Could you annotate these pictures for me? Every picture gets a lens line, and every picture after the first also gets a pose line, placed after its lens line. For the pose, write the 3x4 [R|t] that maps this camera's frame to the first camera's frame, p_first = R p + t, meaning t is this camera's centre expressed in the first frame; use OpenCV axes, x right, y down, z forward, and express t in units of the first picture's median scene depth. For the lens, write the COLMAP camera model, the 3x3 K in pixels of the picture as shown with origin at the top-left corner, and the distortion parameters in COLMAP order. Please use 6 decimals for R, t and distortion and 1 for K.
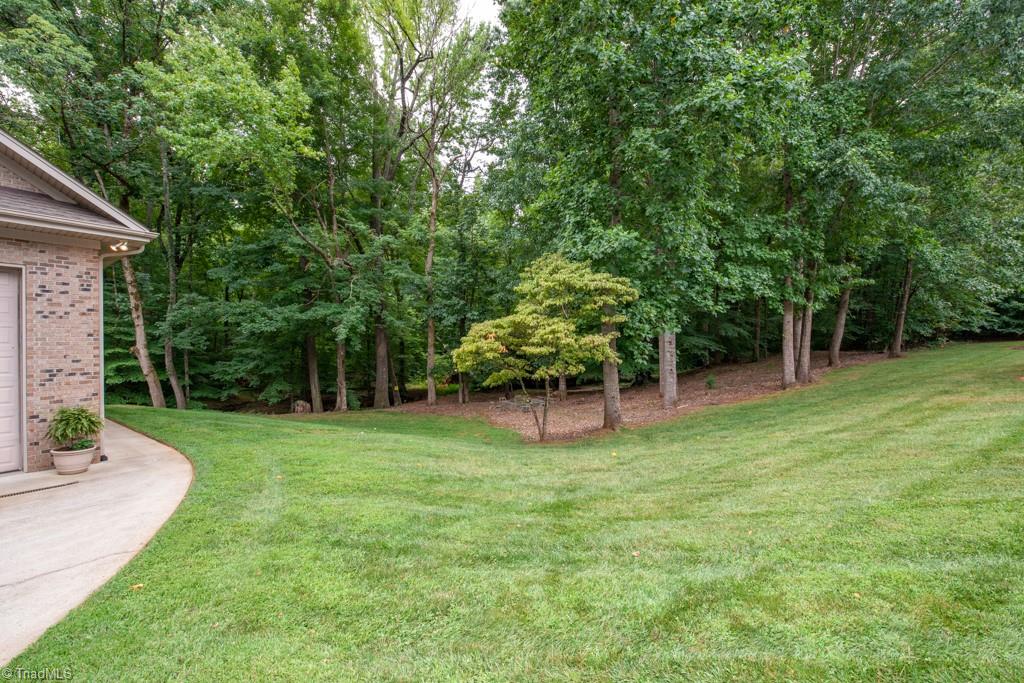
lens RADIAL K [[409.3, 0, 513.1], [0, 409.3, 341.3], [0, 0, 1]] dist [-0.010953, -0.003159]
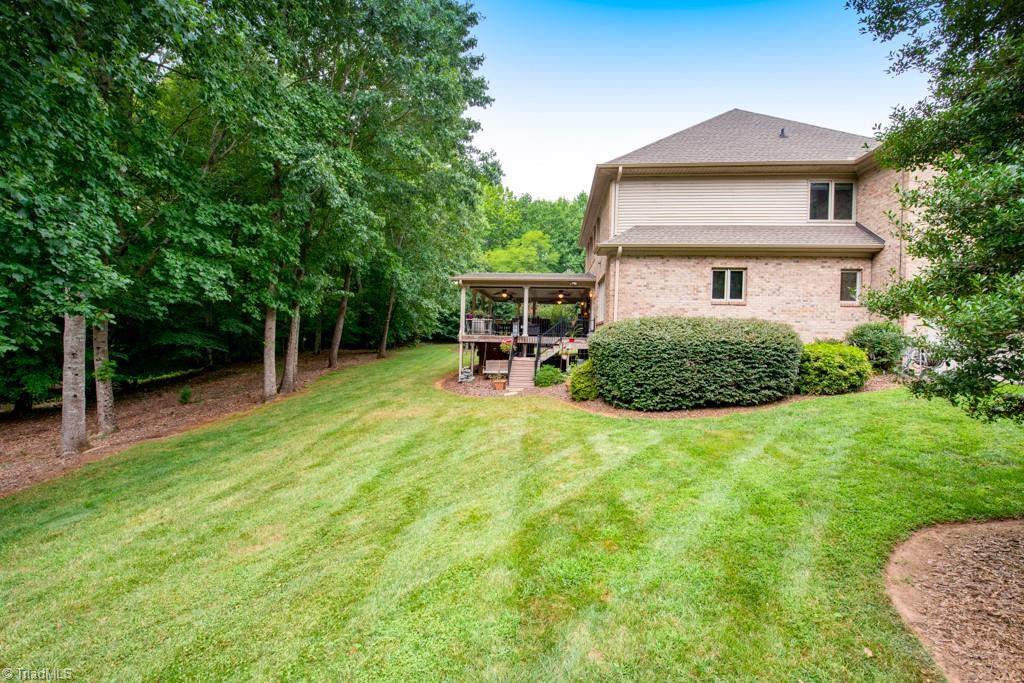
lens RADIAL K [[409.3, 0, 513.1], [0, 409.3, 341.3], [0, 0, 1]] dist [-0.010953, -0.003159]
pose [[0.531854, 0.017035, 0.846665, 0.194791], [-0.041494, 0.999121, 0.005962, -0.045348], [-0.845819, -0.038303, 0.532093, 0.058390]]
